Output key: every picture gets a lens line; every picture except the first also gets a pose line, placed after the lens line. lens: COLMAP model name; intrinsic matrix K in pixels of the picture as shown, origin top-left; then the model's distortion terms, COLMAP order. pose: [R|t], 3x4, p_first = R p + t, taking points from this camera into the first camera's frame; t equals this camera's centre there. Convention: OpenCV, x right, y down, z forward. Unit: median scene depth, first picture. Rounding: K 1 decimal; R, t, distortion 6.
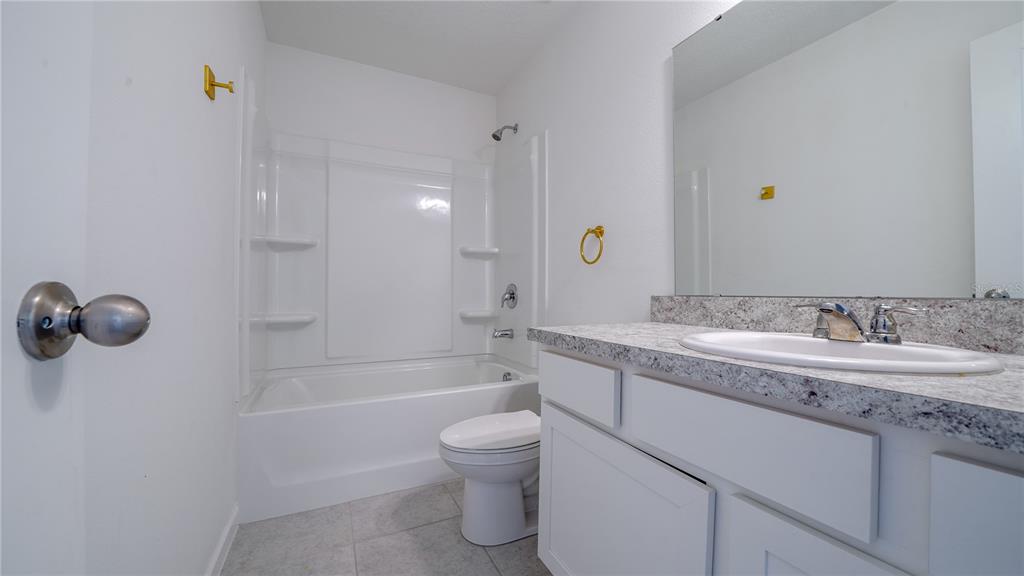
lens RADIAL K [[361.1, 0, 509.2], [0, 361.1, 292.7], [0, 0, 1]] dist [-0.017160, 0.000045]
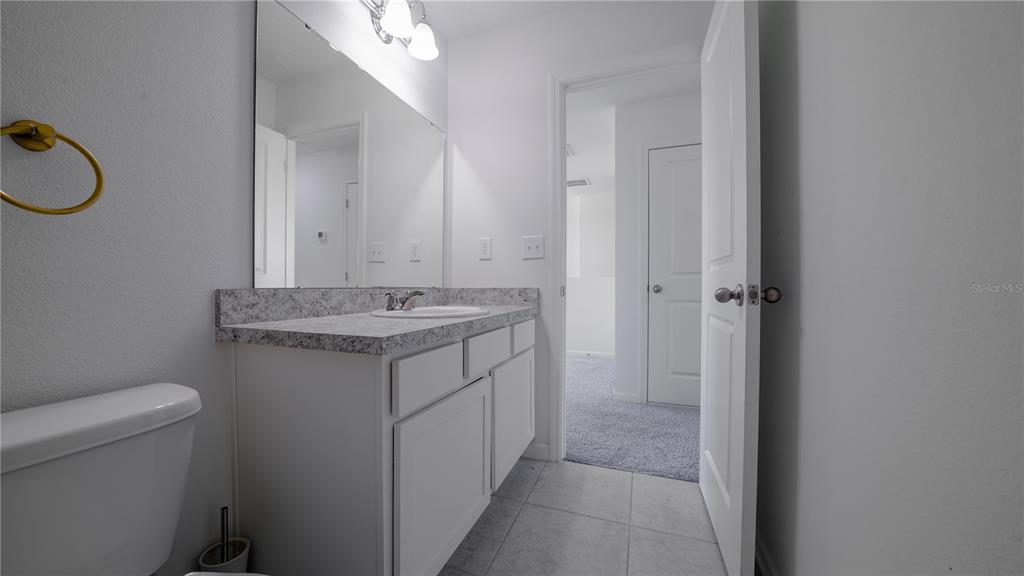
lens RADIAL K [[361.1, 0, 509.0], [0, 361.1, 287.2], [0, 0, 1]] dist [-0.017160, 0.000045]
pose [[-0.700858, -0.005402, 0.713280, -0.647913], [-0.006685, 0.999977, 0.001006, 0.001908], [-0.713269, -0.004063, -0.700878, 1.432944]]
